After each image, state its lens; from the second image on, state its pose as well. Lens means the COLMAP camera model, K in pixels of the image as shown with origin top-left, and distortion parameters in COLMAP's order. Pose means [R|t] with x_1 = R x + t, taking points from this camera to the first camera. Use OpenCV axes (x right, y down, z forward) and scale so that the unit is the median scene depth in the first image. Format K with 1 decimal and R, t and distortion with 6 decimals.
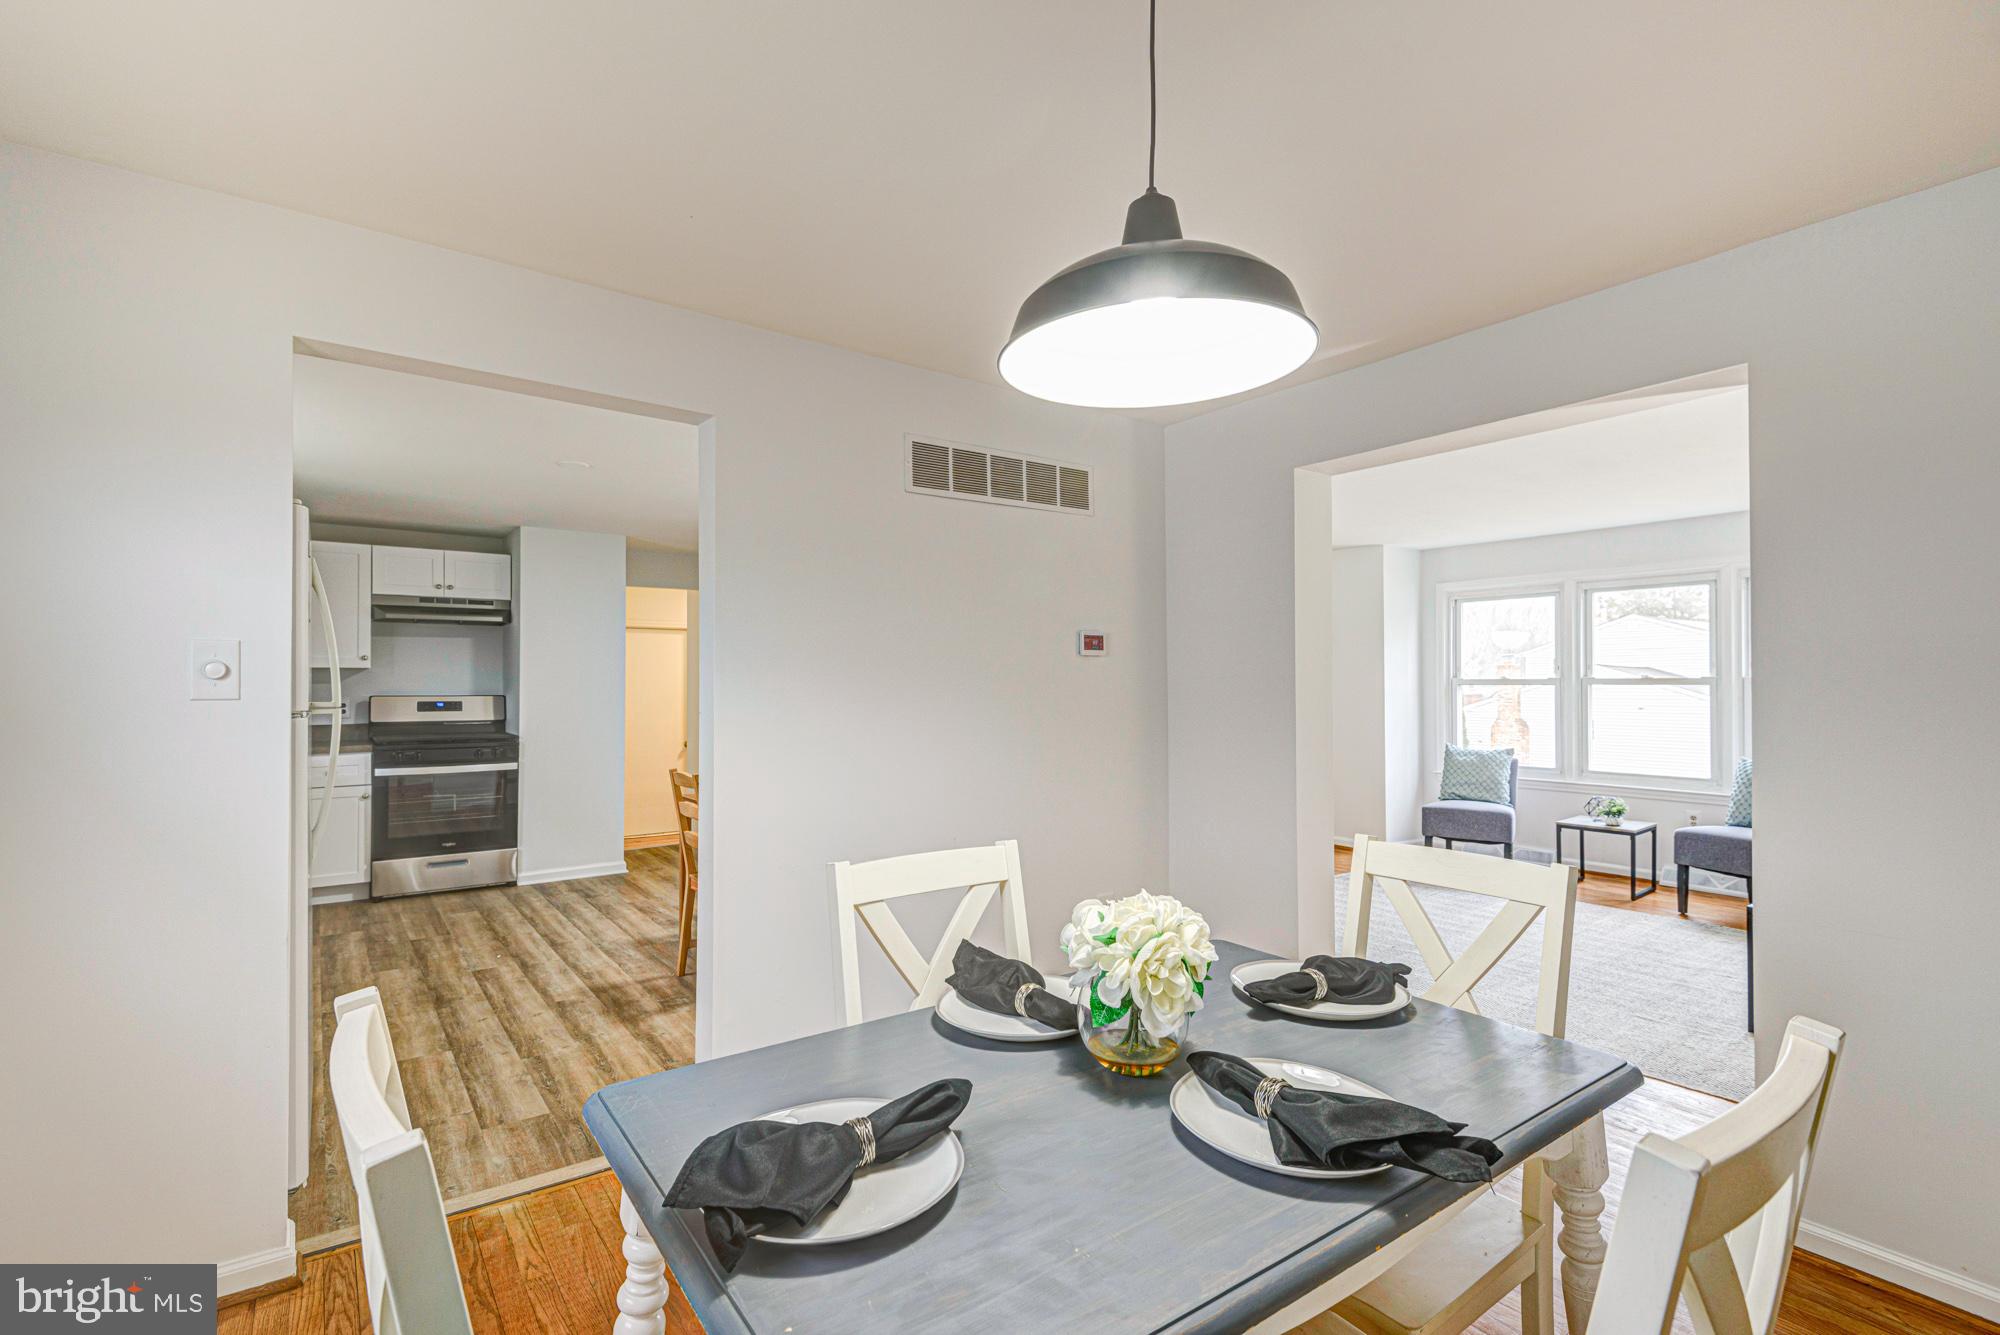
lens RADIAL K [[915.2, 0, 1007.1], [0, 915.2, 665.3], [0, 0, 1]] dist [0.023455, -0.015864]
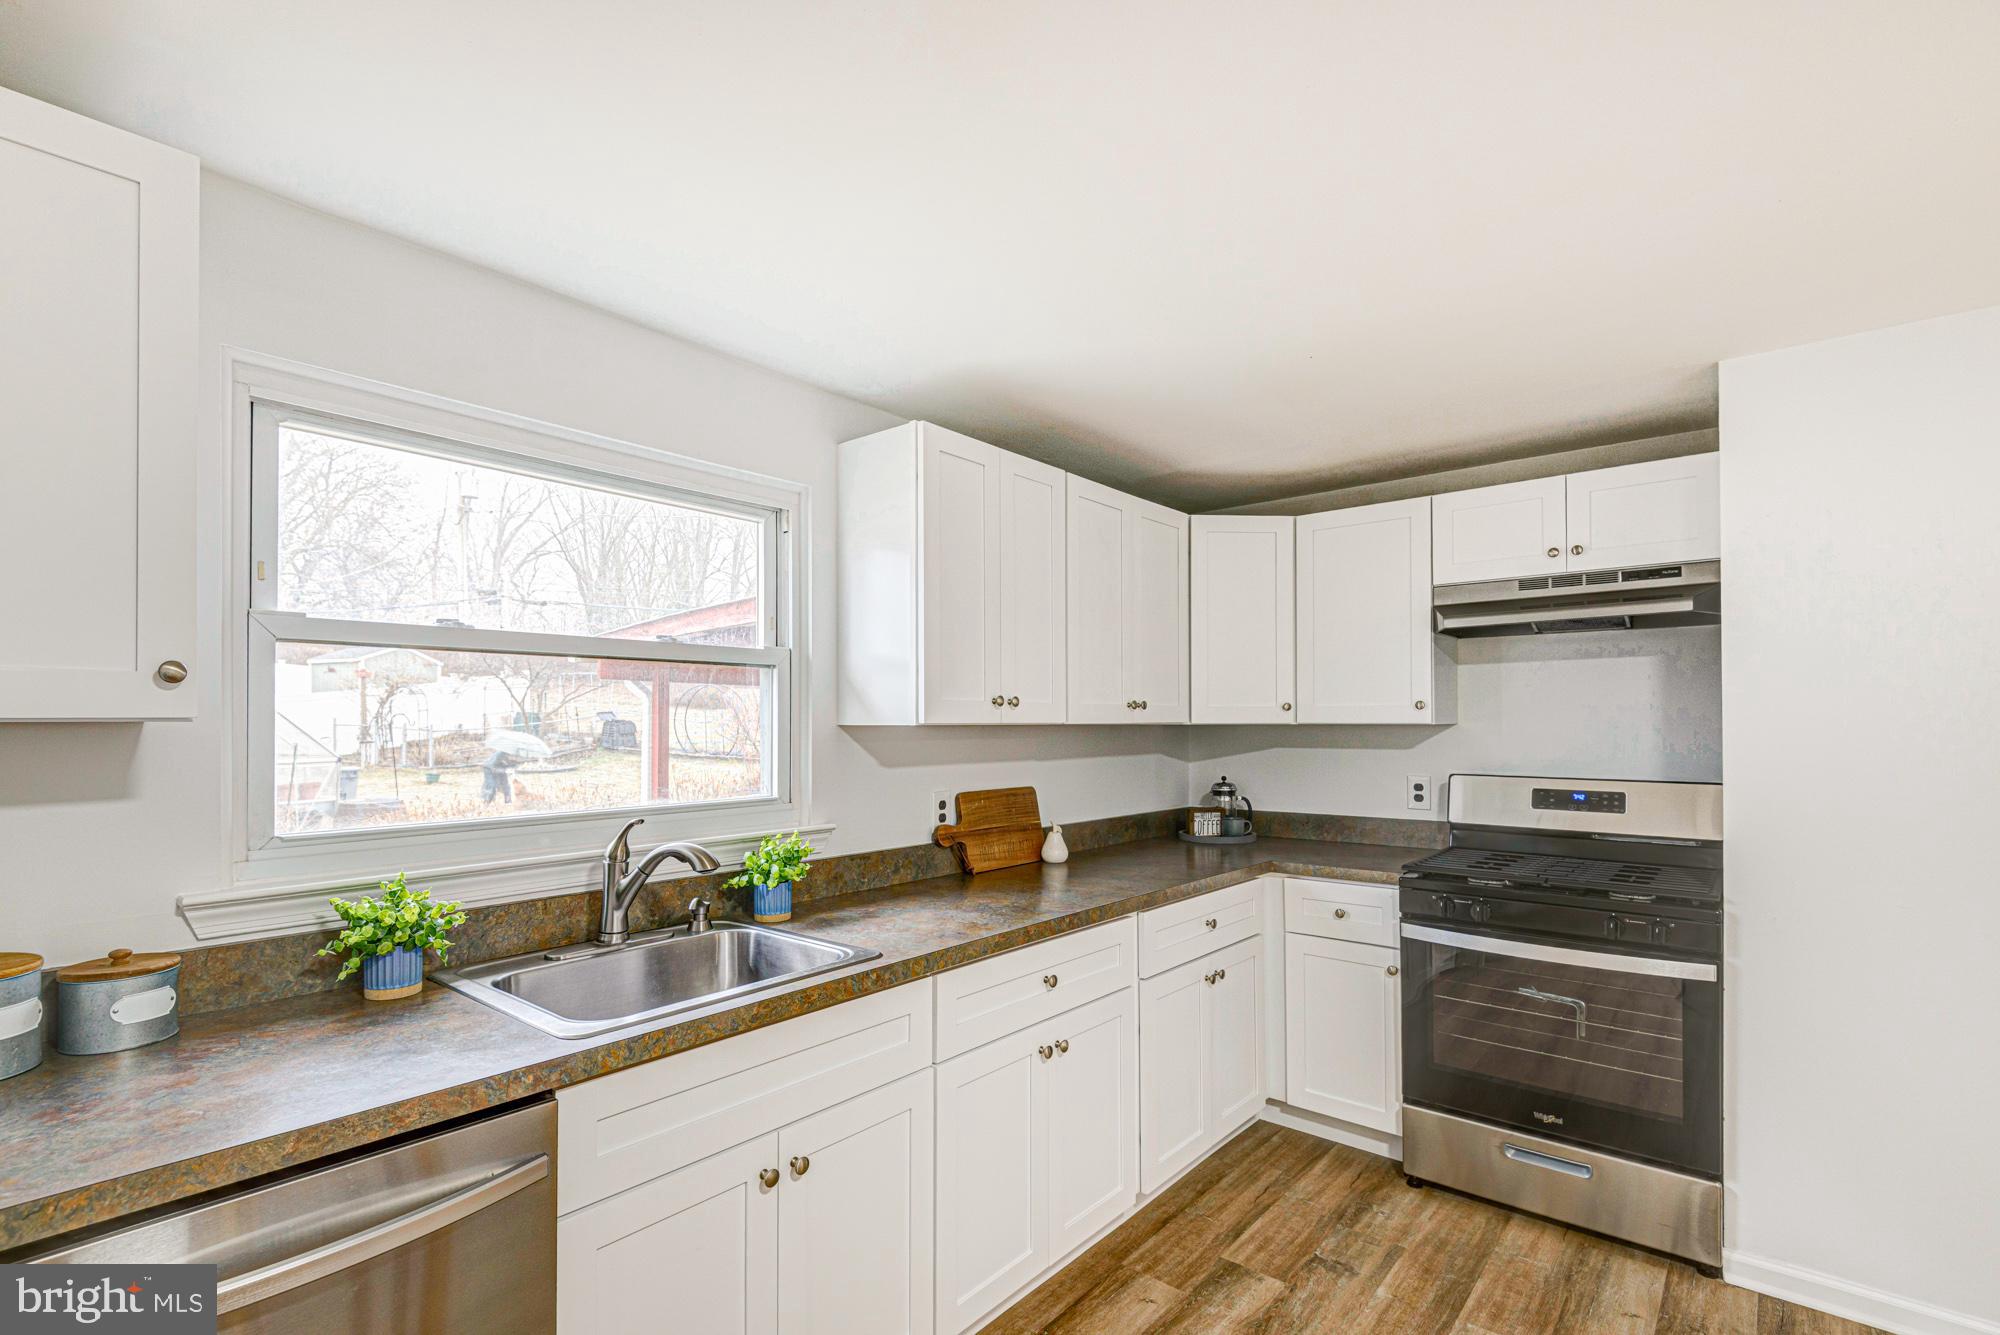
lens RADIAL K [[915.2, 0, 1002.0], [0, 915.2, 708.9], [0, 0, 1]] dist [0.023455, -0.015864]
pose [[0.227366, -0.014767, -0.973697, -0.219390], [0.016697, 0.999797, -0.011264, -0.003325], [0.973666, -0.013697, 0.227566, 0.619310]]
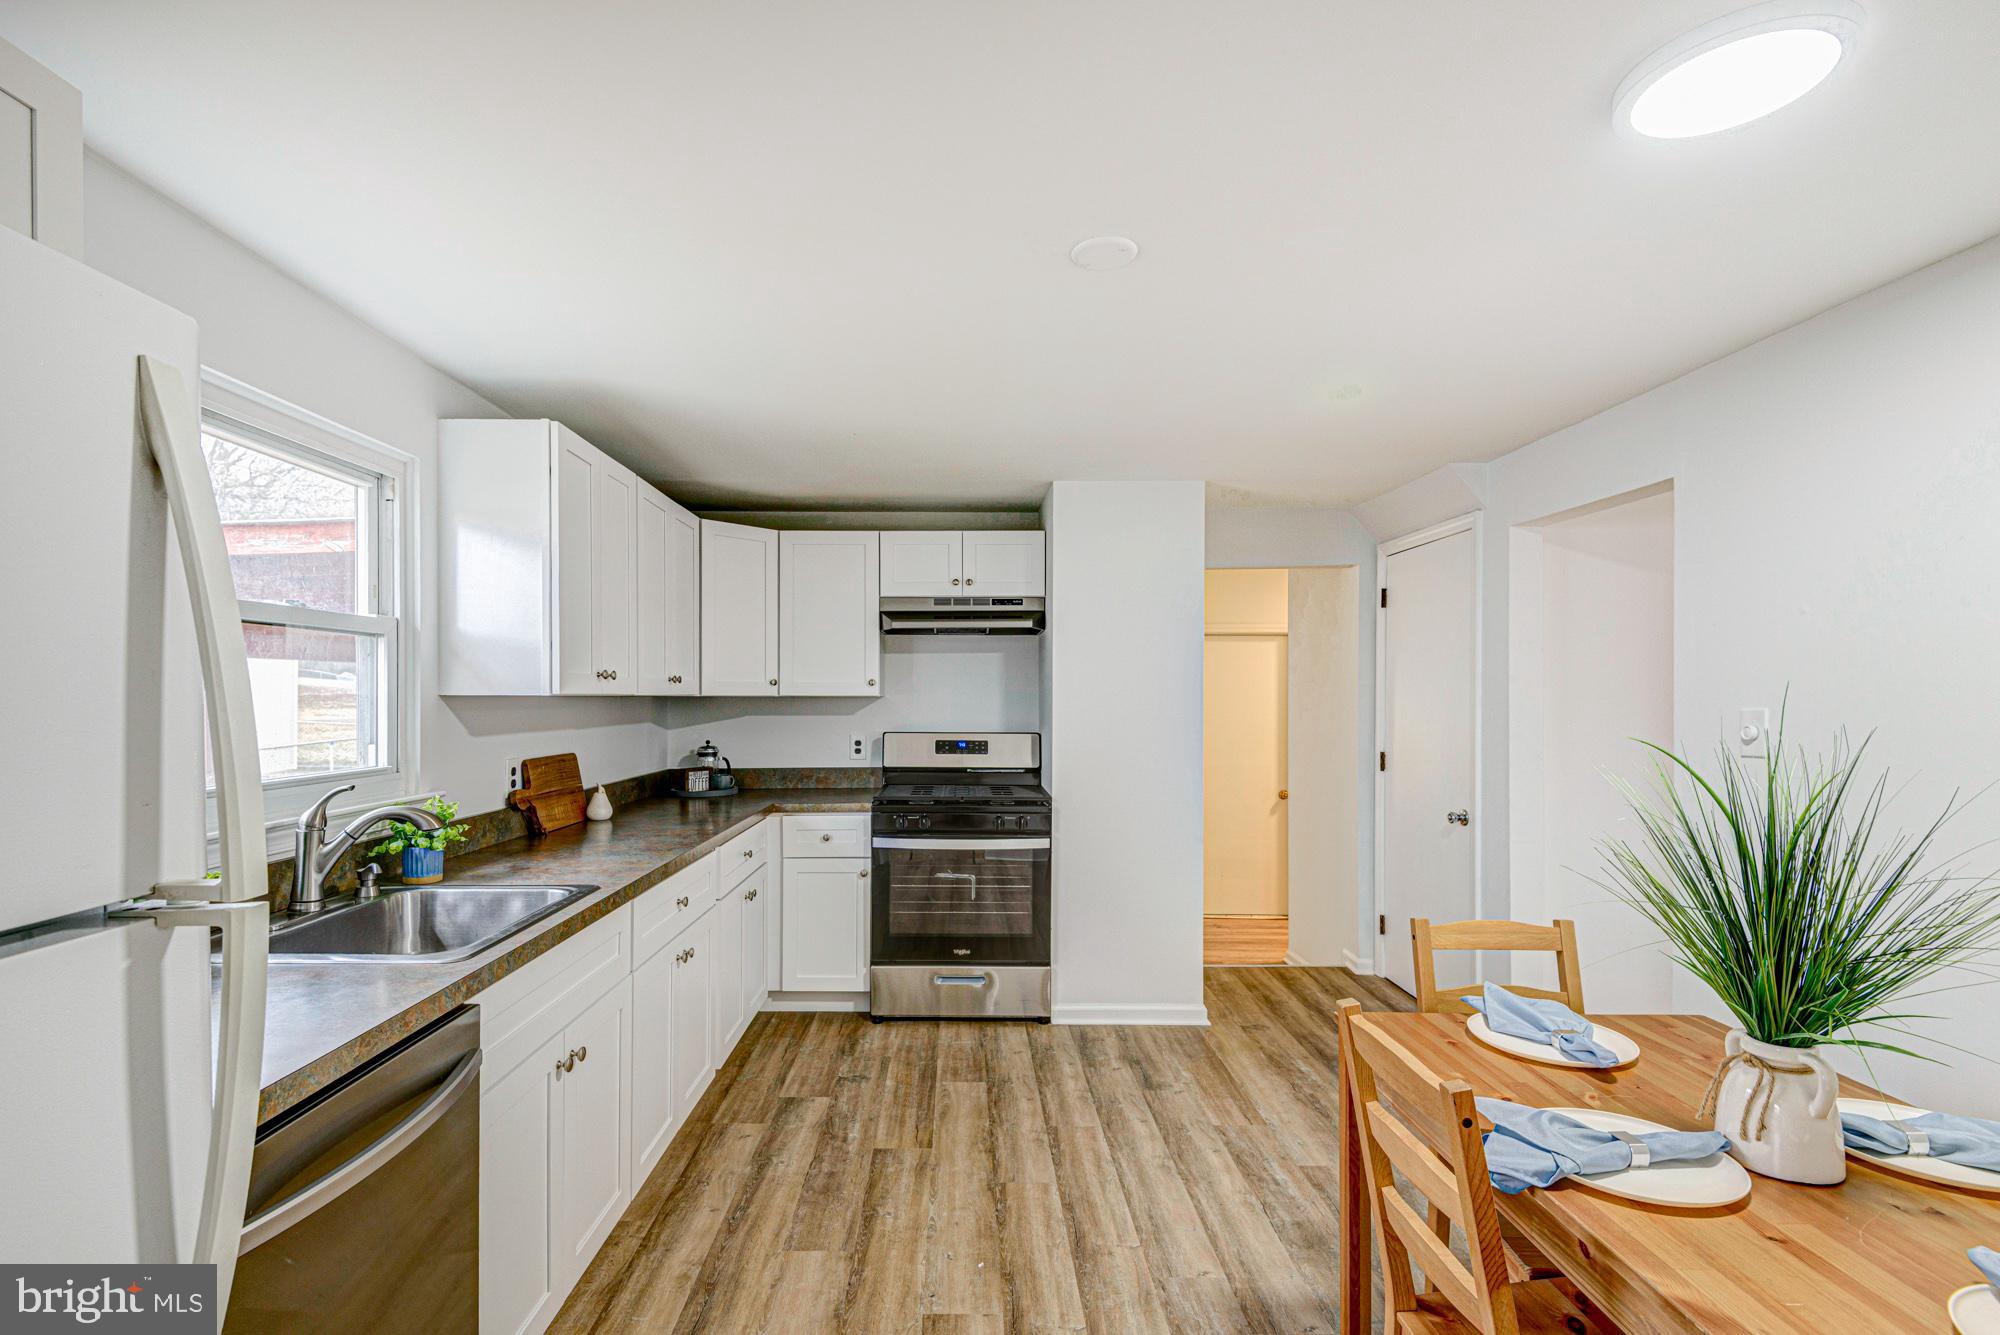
lens RADIAL K [[915.2, 0, 967.9], [0, 915.2, 692.9], [0, 0, 1]] dist [0.023455, -0.015864]
pose [[0.804933, 0.000212, -0.593366, -0.188923], [0.006258, 0.999941, 0.008847, -0.005119], [0.593333, -0.010834, 0.804884, 0.437168]]
